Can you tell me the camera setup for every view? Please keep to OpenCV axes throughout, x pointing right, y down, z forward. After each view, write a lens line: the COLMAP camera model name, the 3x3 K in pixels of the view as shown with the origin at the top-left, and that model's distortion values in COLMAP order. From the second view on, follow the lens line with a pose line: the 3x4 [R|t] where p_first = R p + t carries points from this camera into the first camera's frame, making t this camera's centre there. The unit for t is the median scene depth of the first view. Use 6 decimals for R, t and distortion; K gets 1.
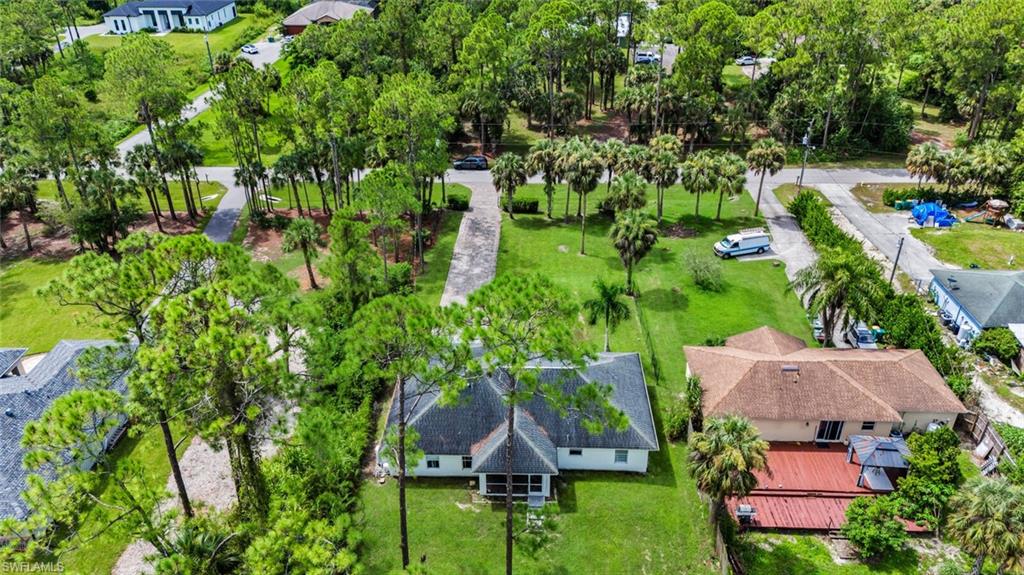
lens RADIAL K [[750.6, 0, 517.4], [0, 750.6, 289.7], [0, 0, 1]] dist [0.029396, -0.008616]
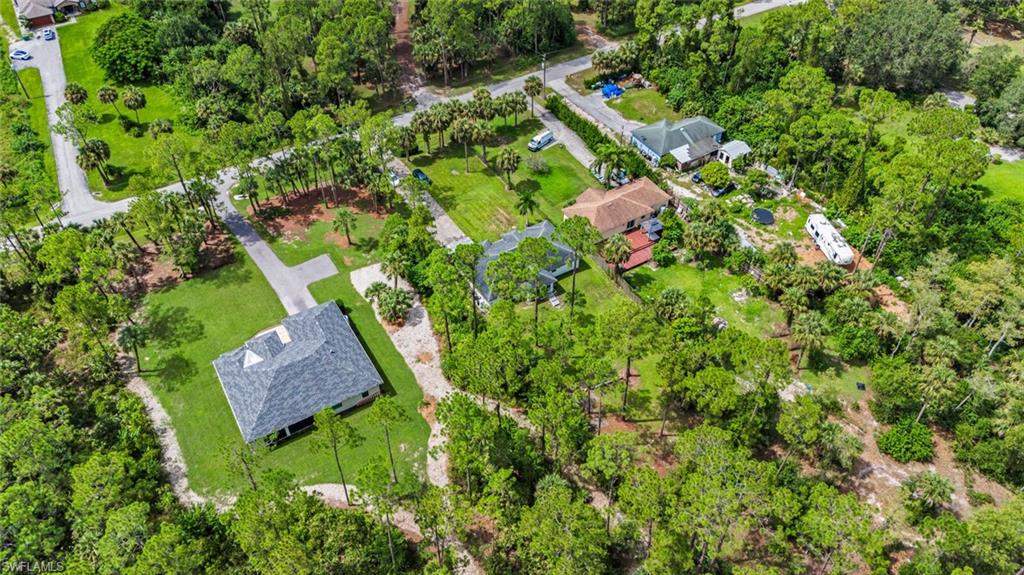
lens RADIAL K [[750.6, 0, 510.3], [0, 750.6, 291.5], [0, 0, 1]] dist [0.029396, -0.008616]
pose [[0.844591, -0.381167, 0.376002, -0.574575], [0.273620, 0.910916, 0.308811, -0.296819], [-0.460215, -0.157937, 0.873646, -0.617850]]
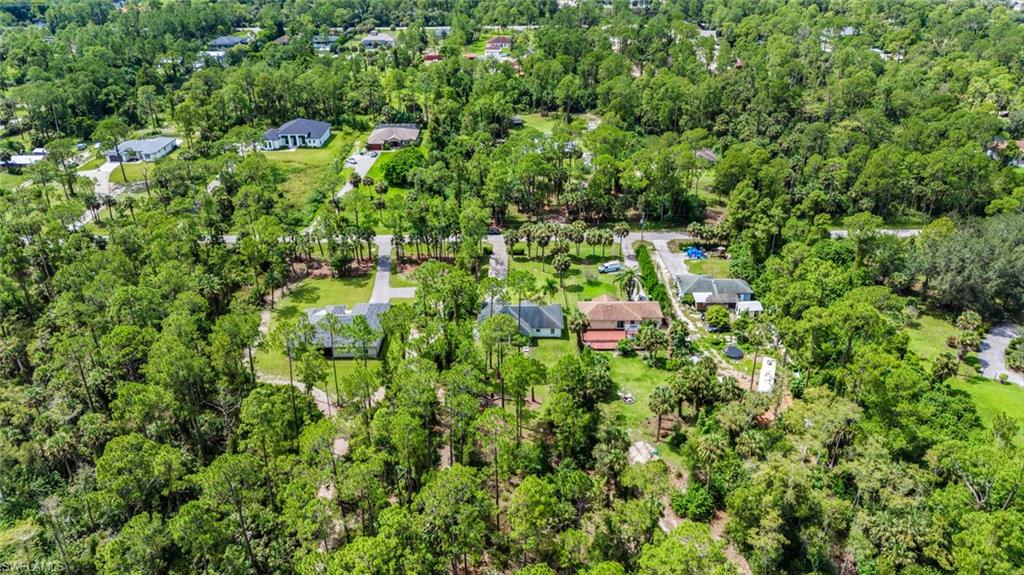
lens RADIAL K [[750.6, 0, 512.2], [0, 750.6, 284.1], [0, 0, 1]] dist [0.029396, -0.008616]
pose [[0.999754, -0.015428, 0.015923, -0.048019], [0.016345, 0.998117, -0.059127, 0.122308], [-0.014981, 0.059373, 0.998123, -1.295090]]
